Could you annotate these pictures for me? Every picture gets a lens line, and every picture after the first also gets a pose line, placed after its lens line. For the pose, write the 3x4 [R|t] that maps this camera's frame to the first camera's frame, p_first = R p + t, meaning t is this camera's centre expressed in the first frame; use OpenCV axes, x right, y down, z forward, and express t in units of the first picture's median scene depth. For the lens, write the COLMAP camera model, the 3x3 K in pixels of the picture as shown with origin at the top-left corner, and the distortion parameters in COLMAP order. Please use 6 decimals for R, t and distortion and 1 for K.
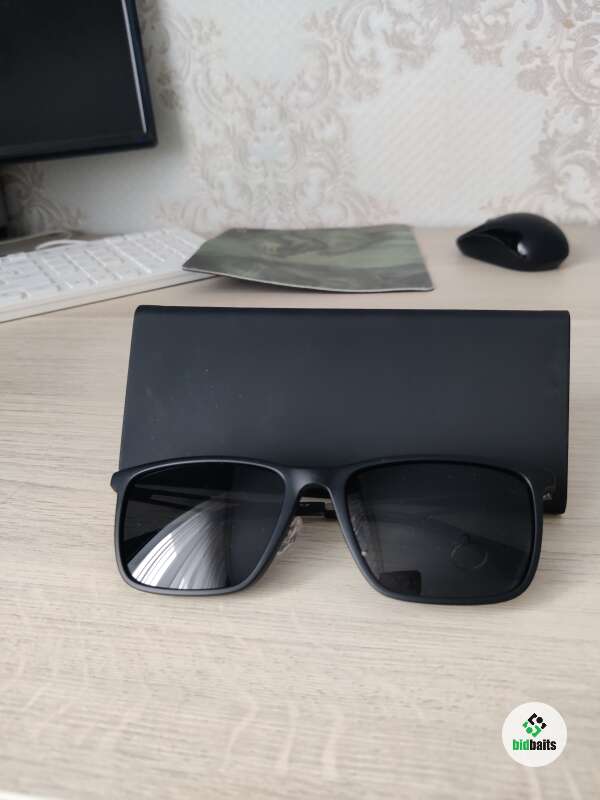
lens RADIAL K [[659.6, 0, 286.5], [0, 659.6, 390.2], [0, 0, 1]] dist [-0.033946, -0.004944]
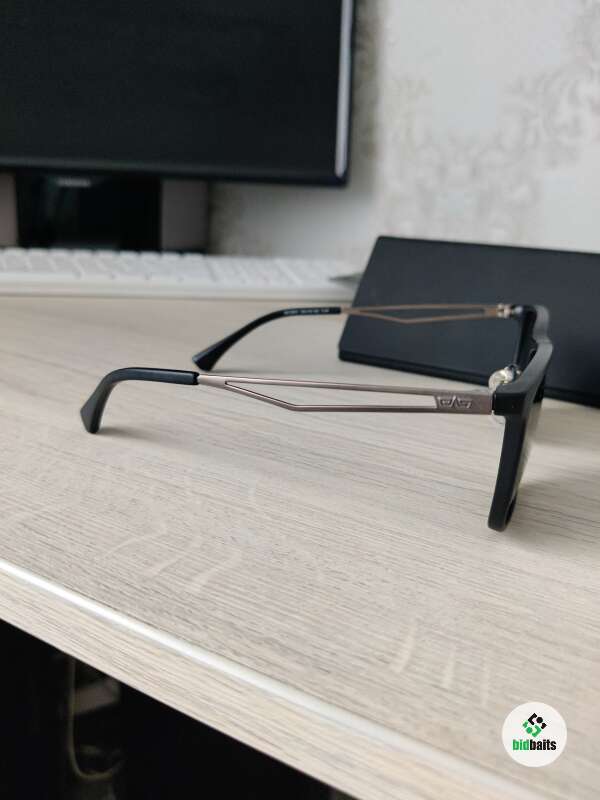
lens RADIAL K [[659.6, 0, 299.3], [0, 659.6, 412.3], [0, 0, 1]] dist [-0.033946, -0.004944]
pose [[0.938174, 0.198919, -0.283302, 0.122110], [-0.234942, 0.966946, -0.099089, 0.119141], [0.254227, 0.159522, 0.953898, 0.035814]]
